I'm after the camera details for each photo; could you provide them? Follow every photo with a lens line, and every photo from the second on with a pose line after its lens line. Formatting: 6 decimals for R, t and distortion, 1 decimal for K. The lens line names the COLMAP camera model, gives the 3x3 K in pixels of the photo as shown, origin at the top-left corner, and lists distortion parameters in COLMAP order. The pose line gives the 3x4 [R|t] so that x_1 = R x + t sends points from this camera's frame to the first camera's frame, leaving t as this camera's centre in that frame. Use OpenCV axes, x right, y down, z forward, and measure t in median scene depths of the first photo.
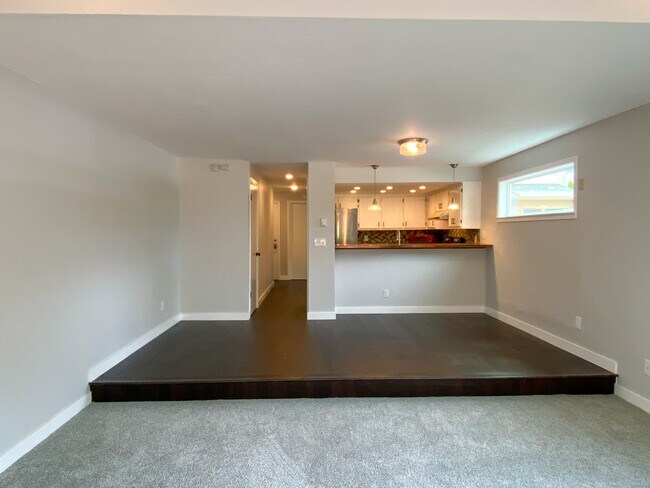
lens RADIAL K [[408.5, 0, 328.4], [0, 408.5, 244.3], [0, 0, 1]] dist [0.004907, -0.002021]
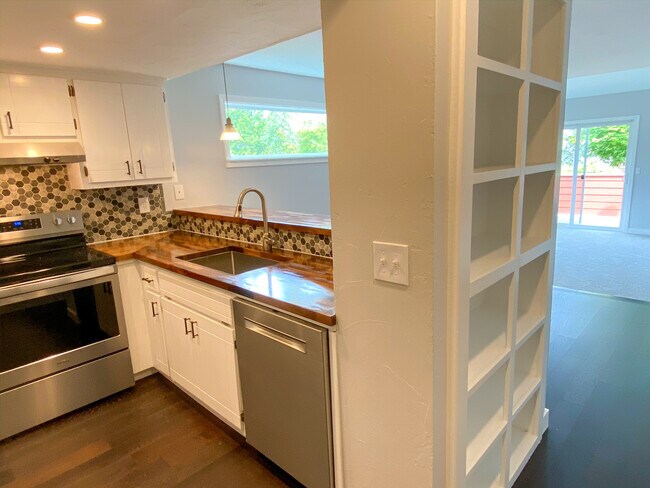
lens RADIAL K [[408.5, 0, 328.4], [0, 408.5, 244.3], [0, 0, 1]] dist [0.004907, -0.002021]
pose [[-0.691975, -0.118243, 0.712172, -0.204904], [0.068097, 0.971406, 0.227451, -0.080932], [-0.718702, 0.205887, -0.664137, 1.492378]]
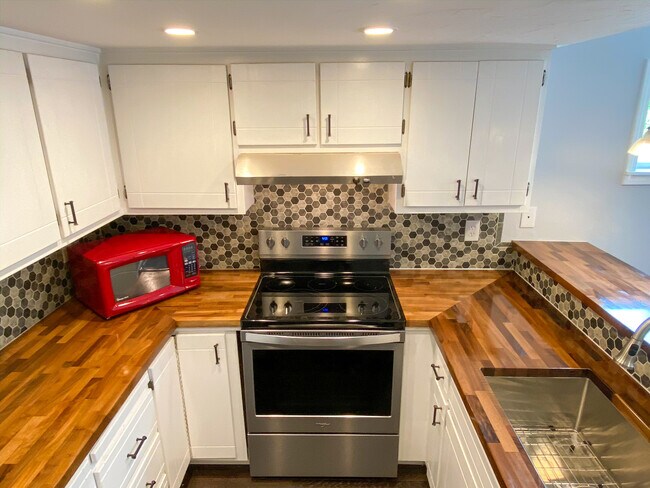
lens RADIAL K [[408.5, 0, 328.4], [0, 408.5, 244.3], [0, 0, 1]] dist [0.004907, -0.002021]
pose [[0.058266, -0.324740, 0.944007, 0.005795], [0.036333, 0.945677, 0.323072, -0.152745], [-0.997640, 0.015475, 0.066899, 1.394742]]
